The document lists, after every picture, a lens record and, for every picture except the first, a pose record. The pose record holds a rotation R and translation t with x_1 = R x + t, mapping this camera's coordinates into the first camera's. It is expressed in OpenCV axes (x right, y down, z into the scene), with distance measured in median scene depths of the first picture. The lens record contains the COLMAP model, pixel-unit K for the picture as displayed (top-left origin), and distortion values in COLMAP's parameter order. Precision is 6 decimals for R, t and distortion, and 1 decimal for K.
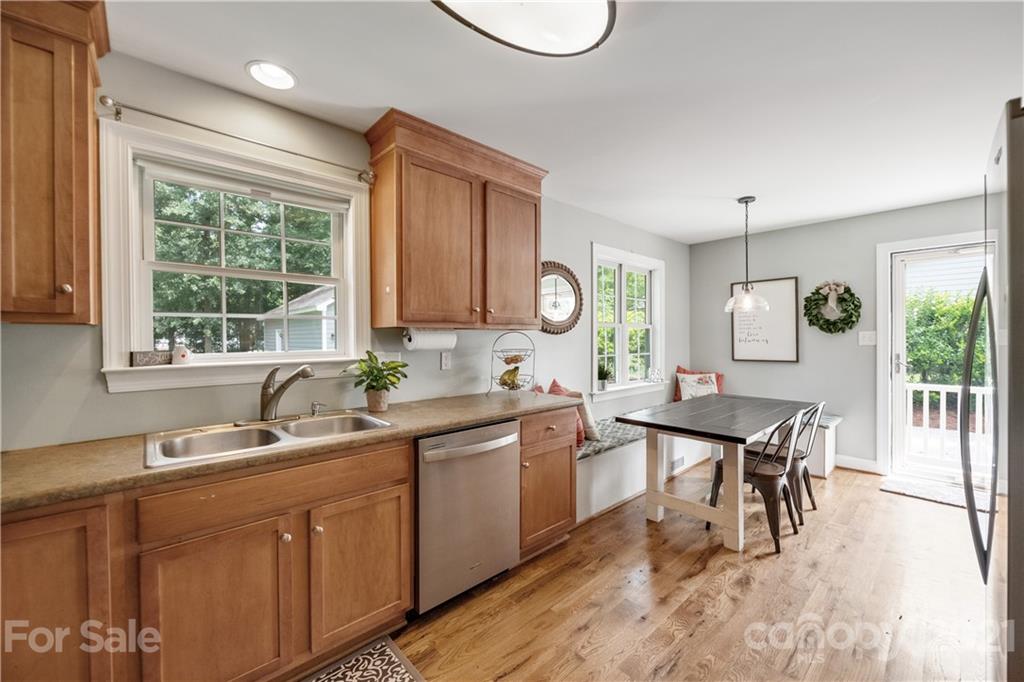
lens RADIAL K [[404.5, 0, 512.0], [0, 404.5, 341.0], [0, 0, 1]] dist [-0.001126, -0.000299]
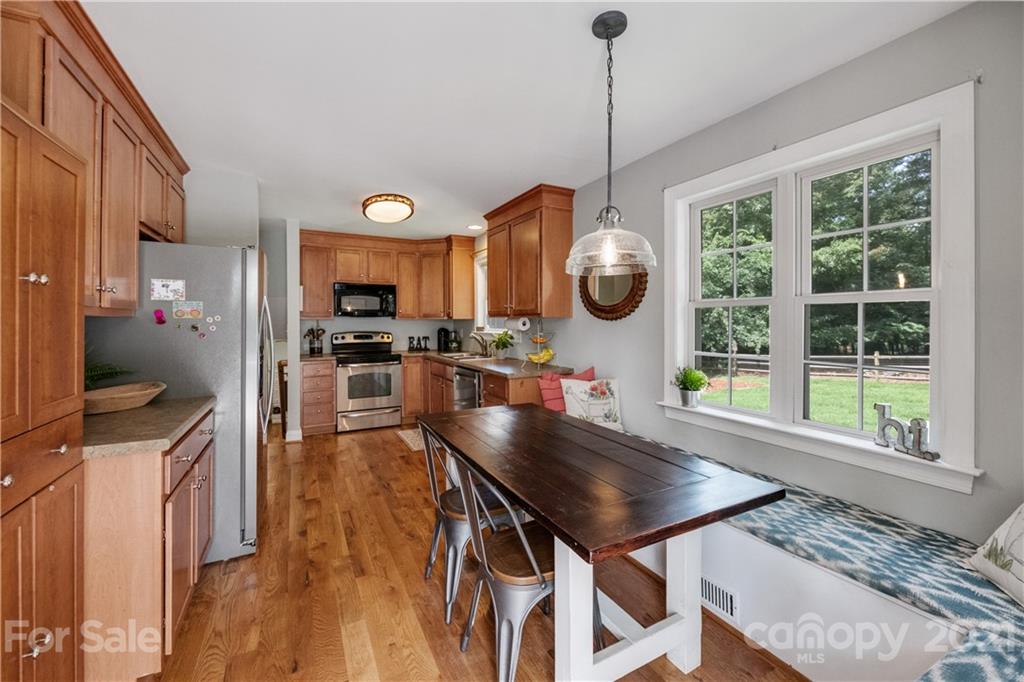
lens RADIAL K [[407.3, 0, 501.1], [0, 407.3, 326.9], [0, 0, 1]] dist [-0.001956, -0.000117]
pose [[-0.270247, 0.012201, -0.962714, 1.618317], [-0.008397, 0.999852, 0.015028, -0.021350], [0.962755, 0.012145, -0.270104, 1.543230]]
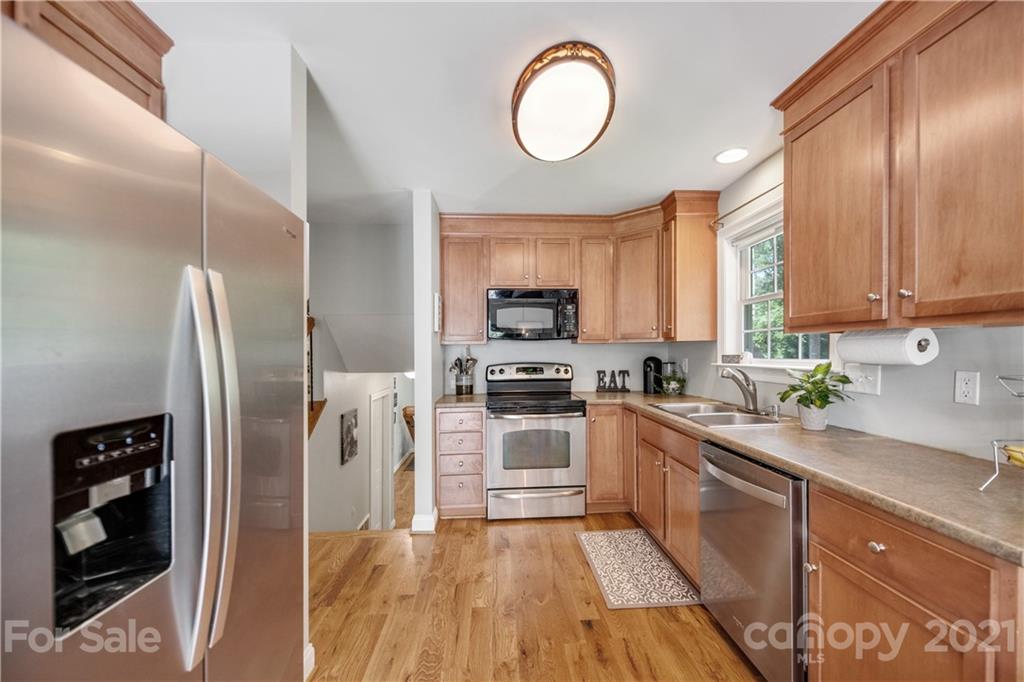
lens RADIAL K [[394.7, 0, 510.6], [0, 394.7, 365.2], [0, 0, 1]] dist [-0.000380, -0.000039]
pose [[-0.644358, 0.033122, -0.764006, 0.728848], [0.000880, 0.999093, 0.042572, -0.005479], [0.764723, 0.026760, -0.643803, 1.036649]]
